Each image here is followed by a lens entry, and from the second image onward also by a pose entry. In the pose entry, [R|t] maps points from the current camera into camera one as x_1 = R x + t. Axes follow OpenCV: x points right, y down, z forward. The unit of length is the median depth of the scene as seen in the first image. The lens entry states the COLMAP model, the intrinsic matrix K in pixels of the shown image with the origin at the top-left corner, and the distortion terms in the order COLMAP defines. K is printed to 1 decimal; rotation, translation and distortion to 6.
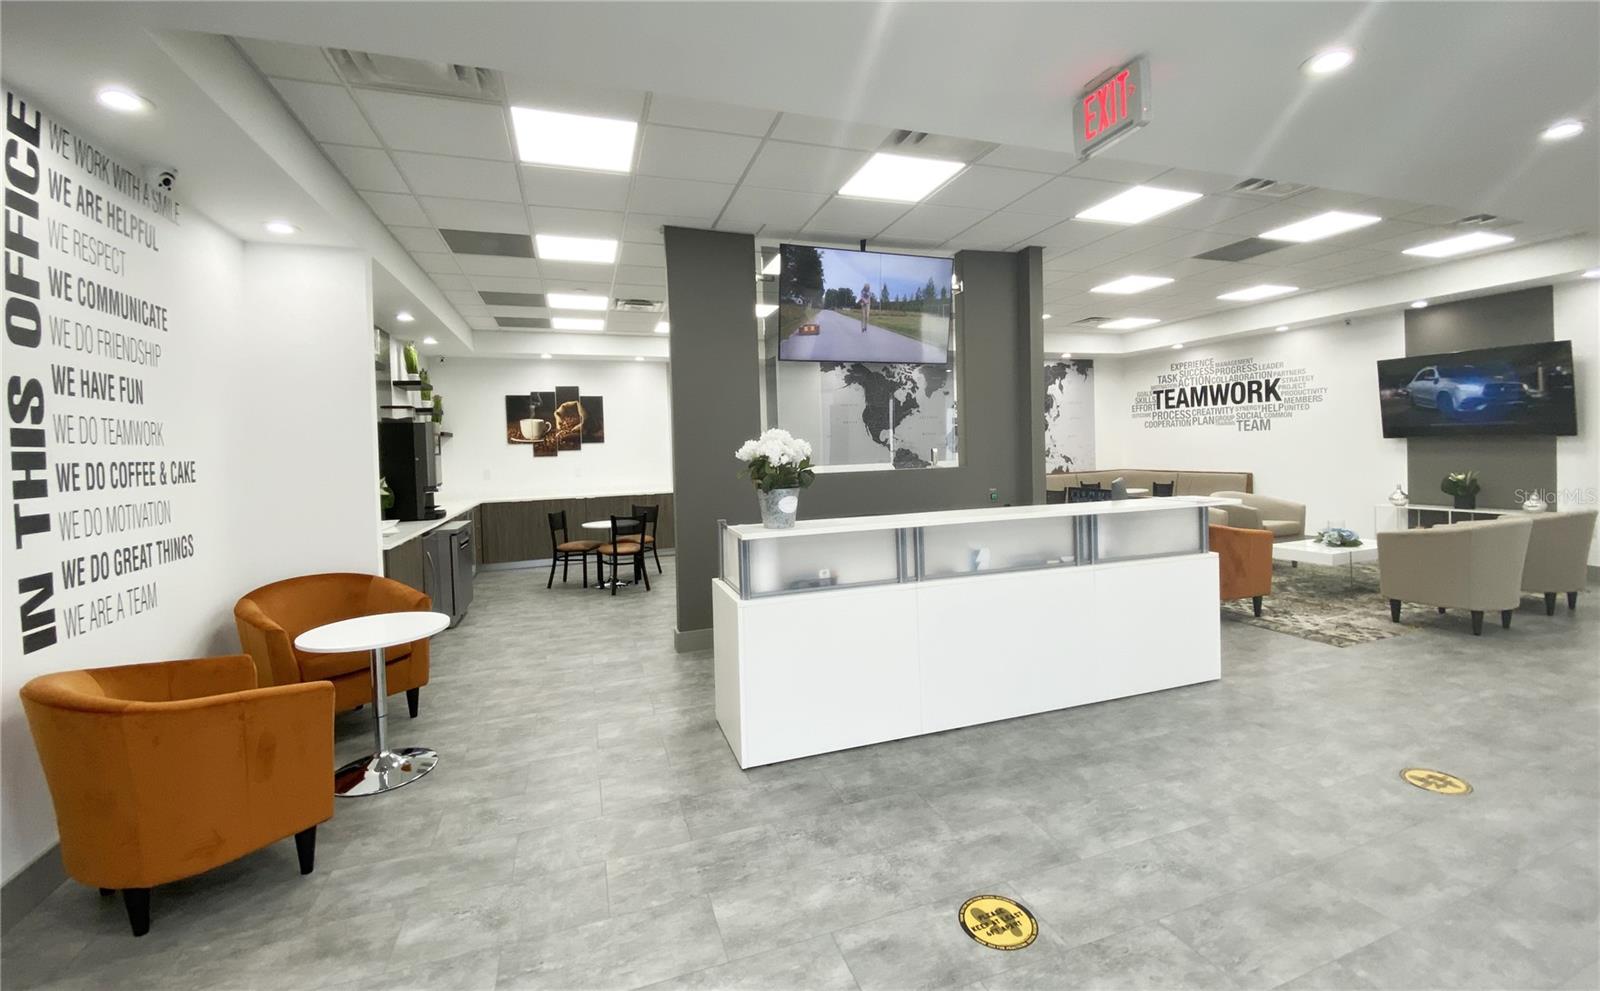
lens RADIAL K [[652.5, 0, 798.0], [0, 652.5, 458.7], [0, 0, 1]] dist [0.023291, -0.023104]
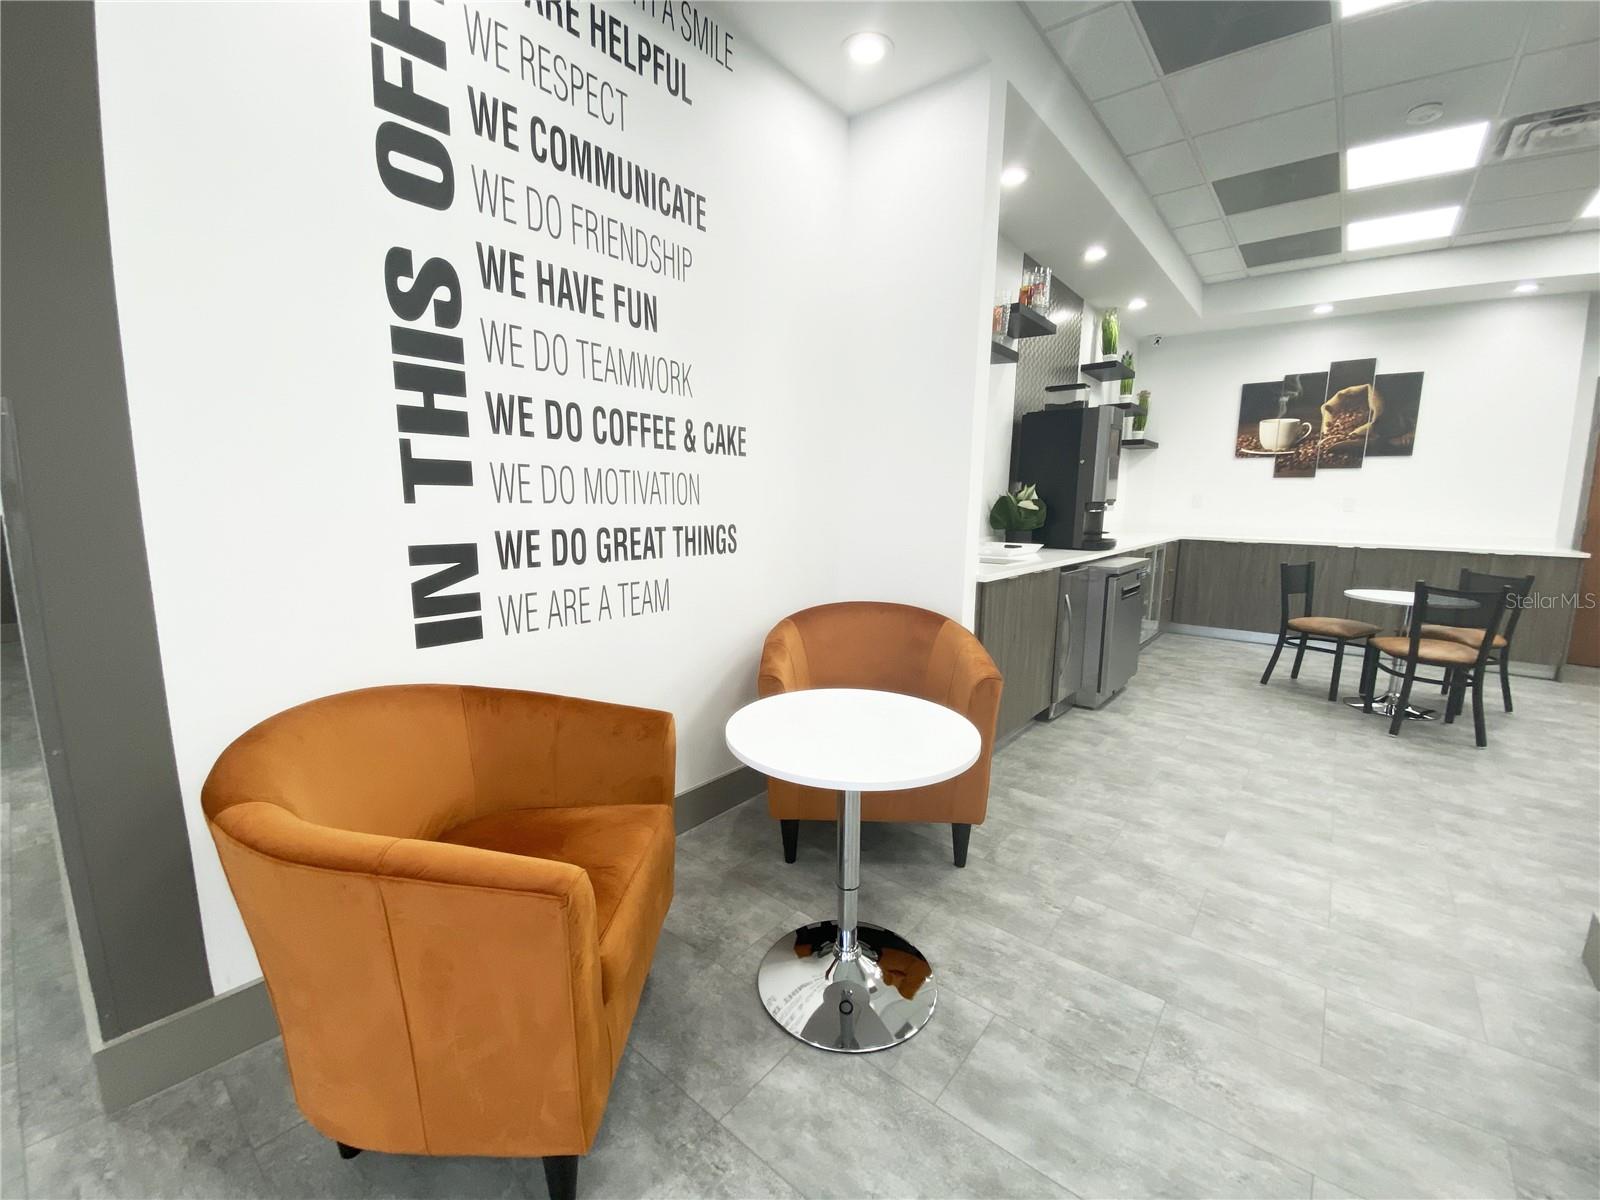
lens RADIAL K [[653.3, 0, 803.9], [0, 653.3, 602.9], [0, 0, 1]] dist [0.032896, -0.033239]
pose [[0.535397, 0.170480, -0.827216, -0.134893], [-0.042895, 0.983642, 0.174955, 0.039269], [0.843510, -0.058187, 0.533952, 0.373066]]
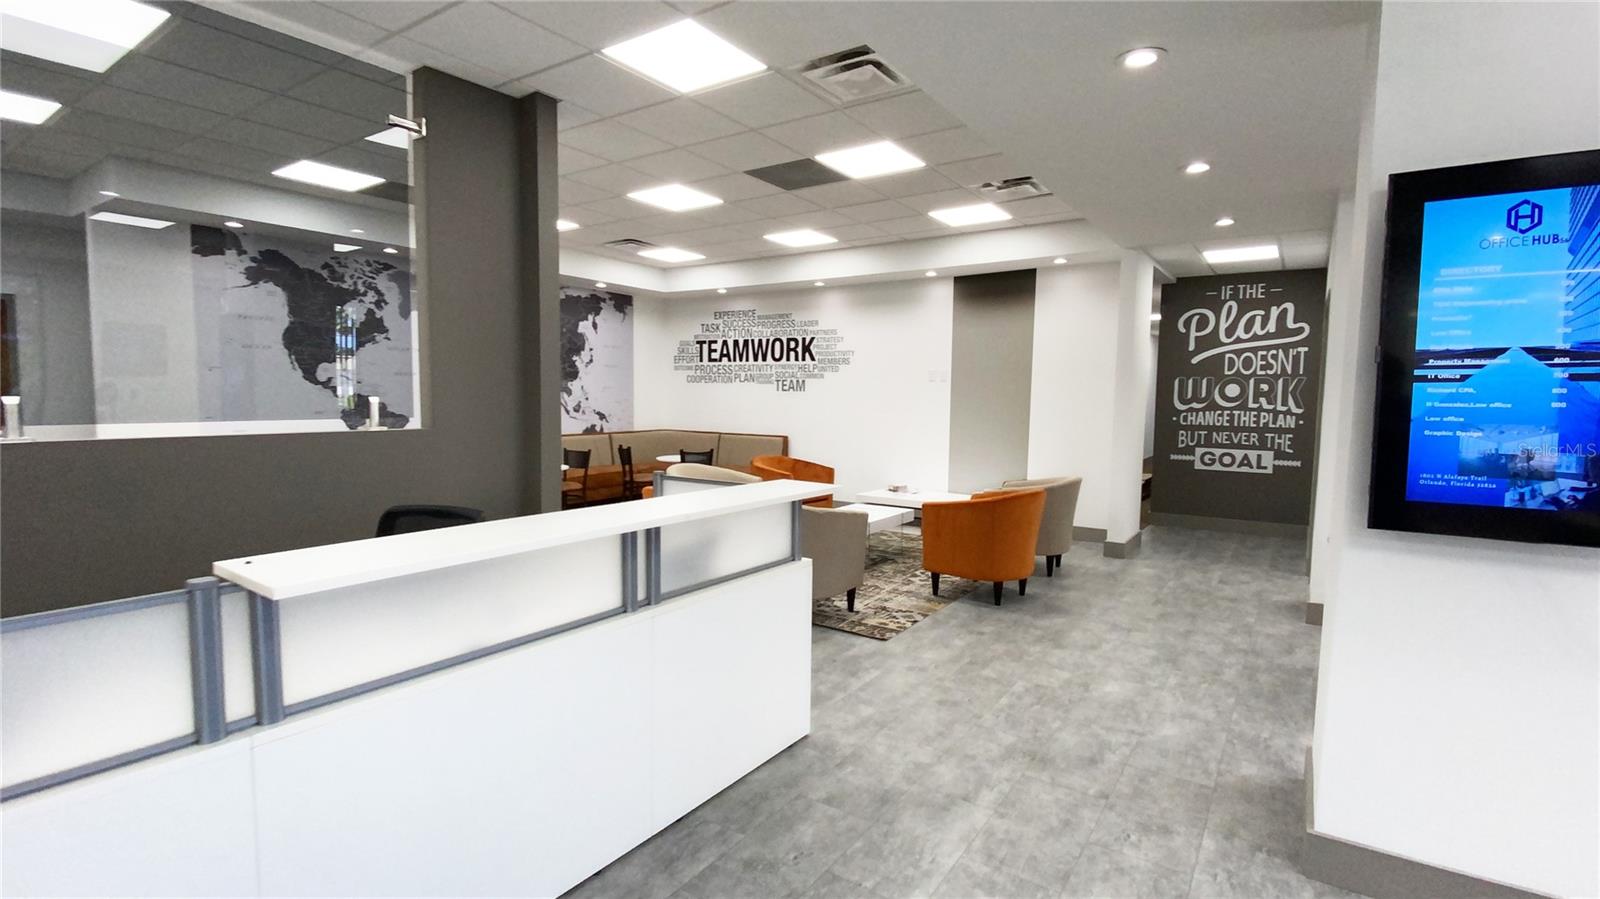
lens RADIAL K [[737.6, 0, 800.0], [0, 737.6, 449.5], [0, 0, 1]] dist [0.056289, -0.060537]
pose [[0.800303, -0.000755, 0.599595, 0.108979], [-0.029762, 0.998717, 0.040982, -0.004518], [-0.598856, -0.050643, 0.799254, 0.218268]]
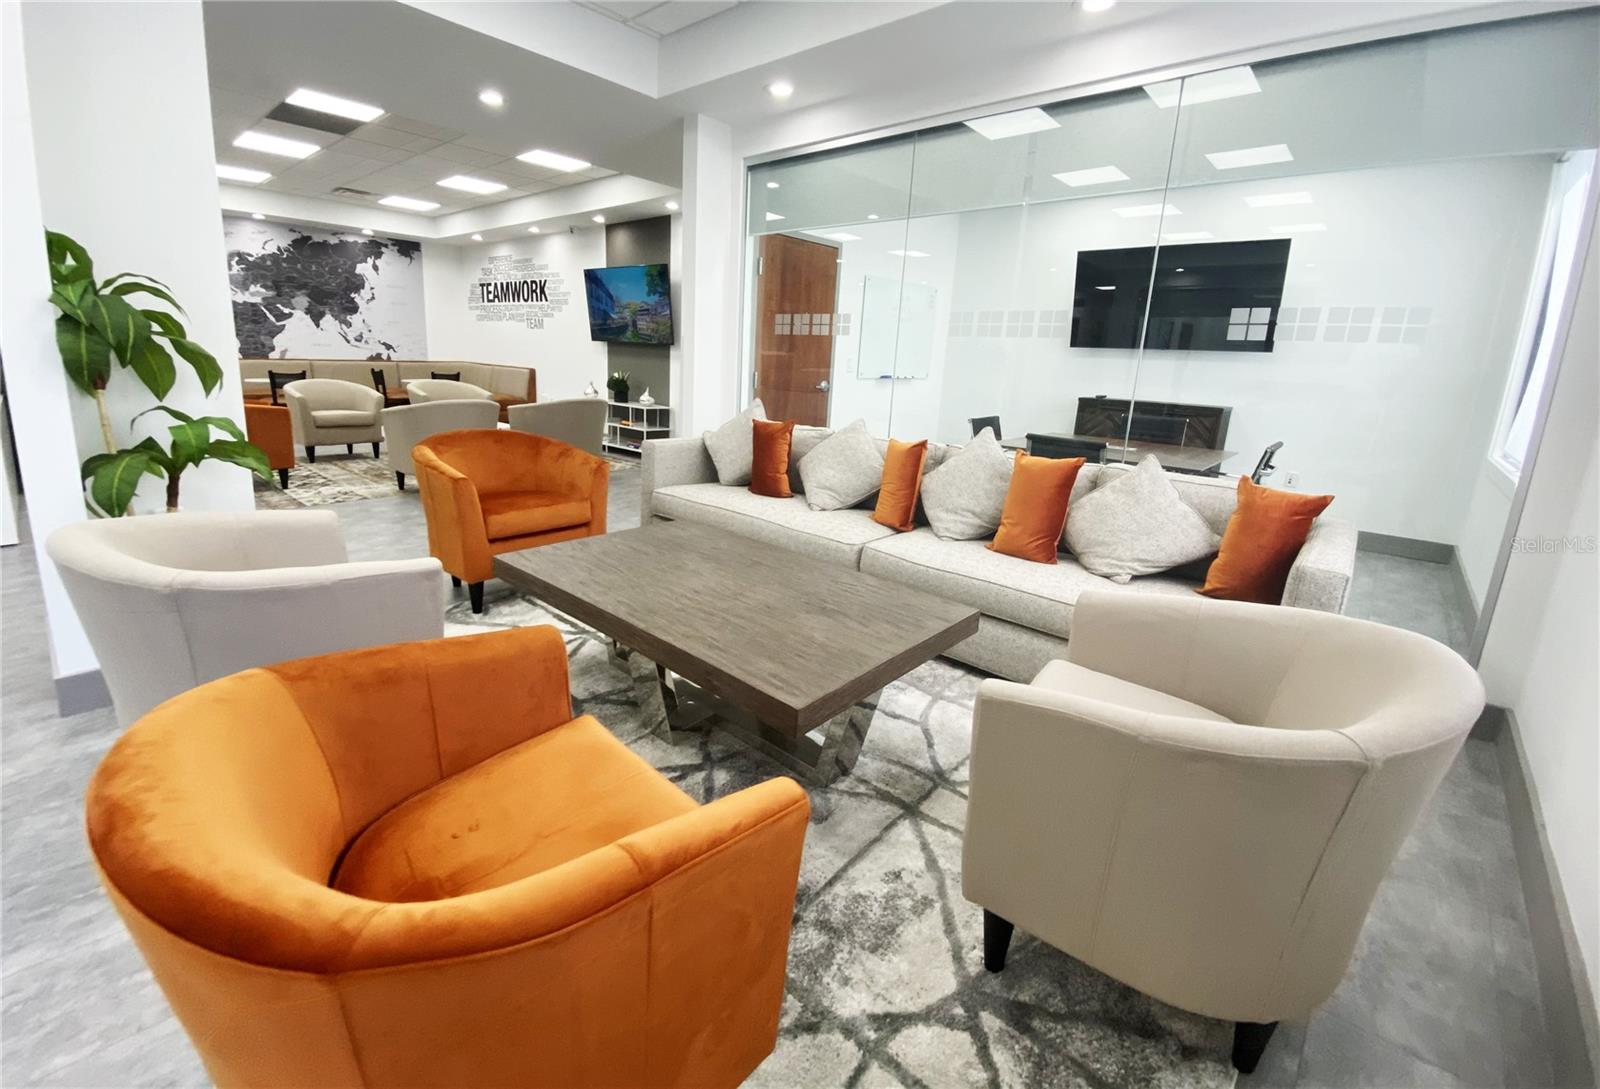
lens RADIAL K [[637.6, 0, 782.4], [0, 637.6, 474.9], [0, 0, 1]] dist [0.000168, -0.004564]
pose [[0.846995, -0.033957, 0.530515, 0.739294], [-0.061074, 0.985134, 0.160565, 0.002865], [-0.528081, -0.168399, 0.832329, -0.220946]]
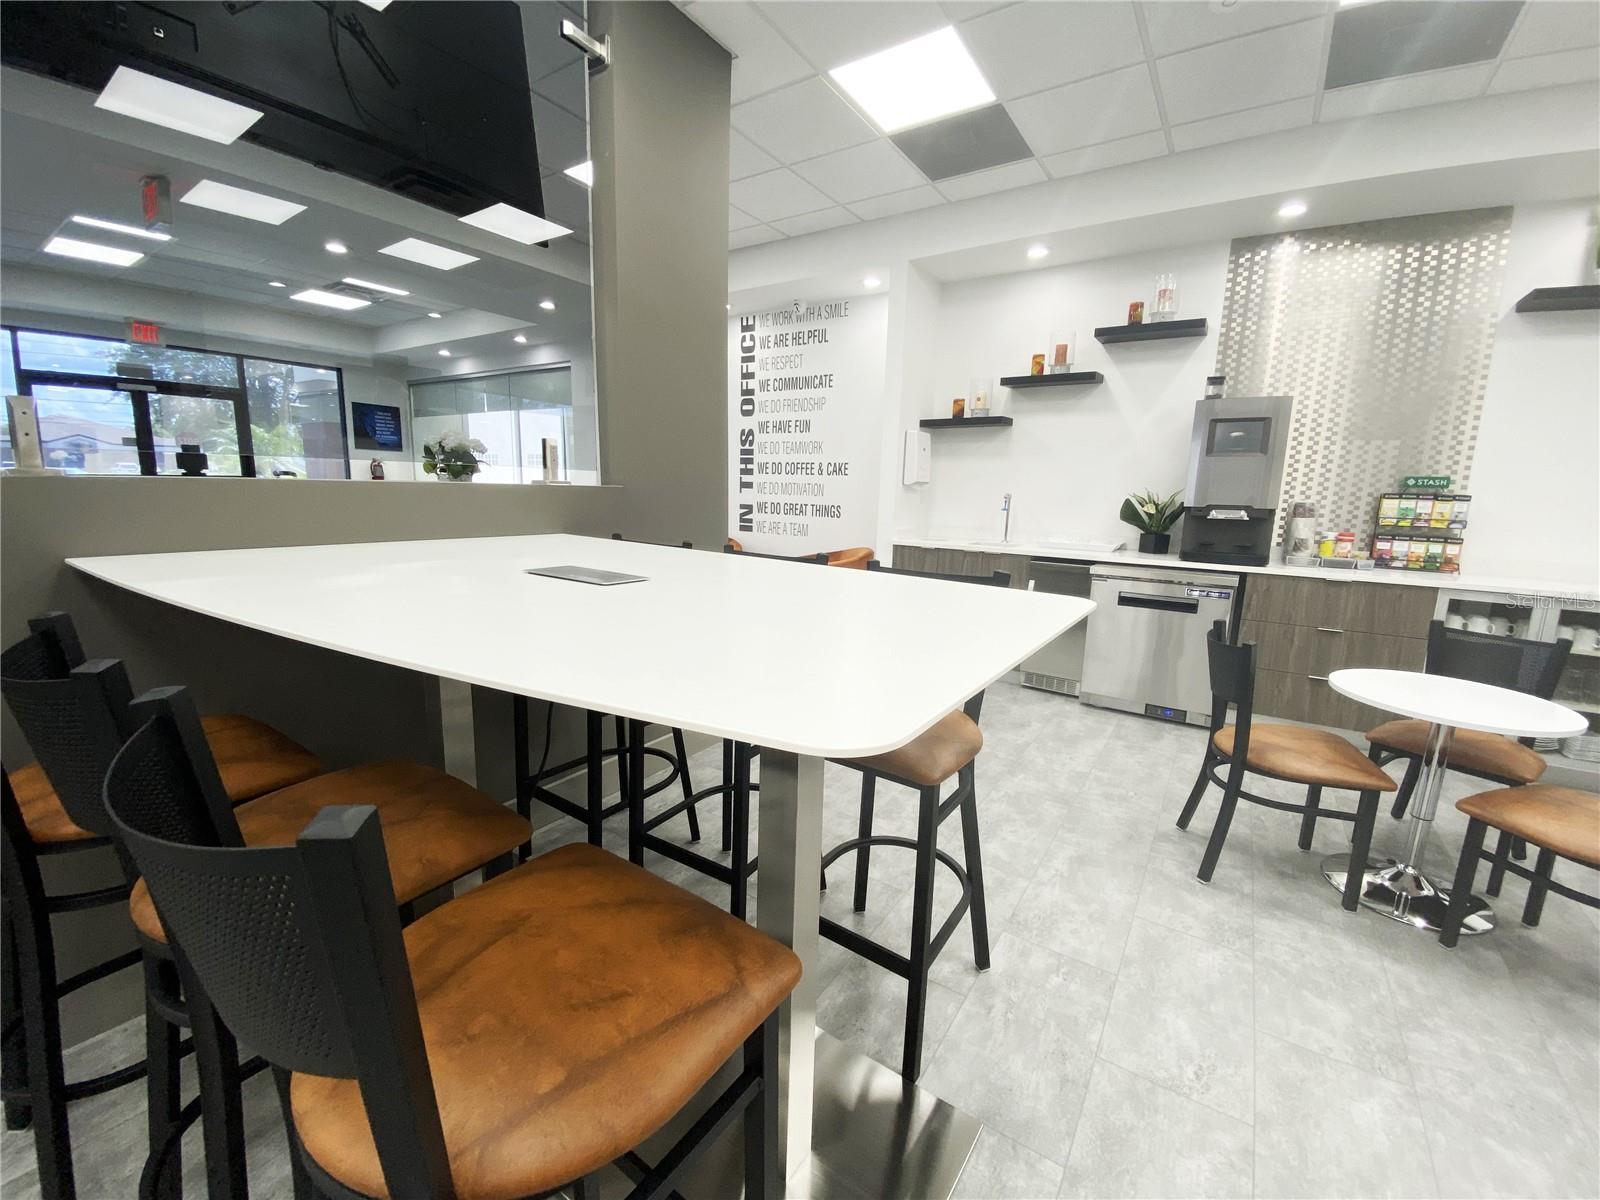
lens RADIAL K [[645.2, 0, 805.2], [0, 645.2, 609.2], [0, 0, 1]] dist [0.037212, -0.030306]
pose [[-0.791450, 0.122007, -0.598933, 0.122028], [-0.013267, 0.976216, 0.216393, 0.008027], [0.611089, 0.179210, -0.771008, 1.321654]]
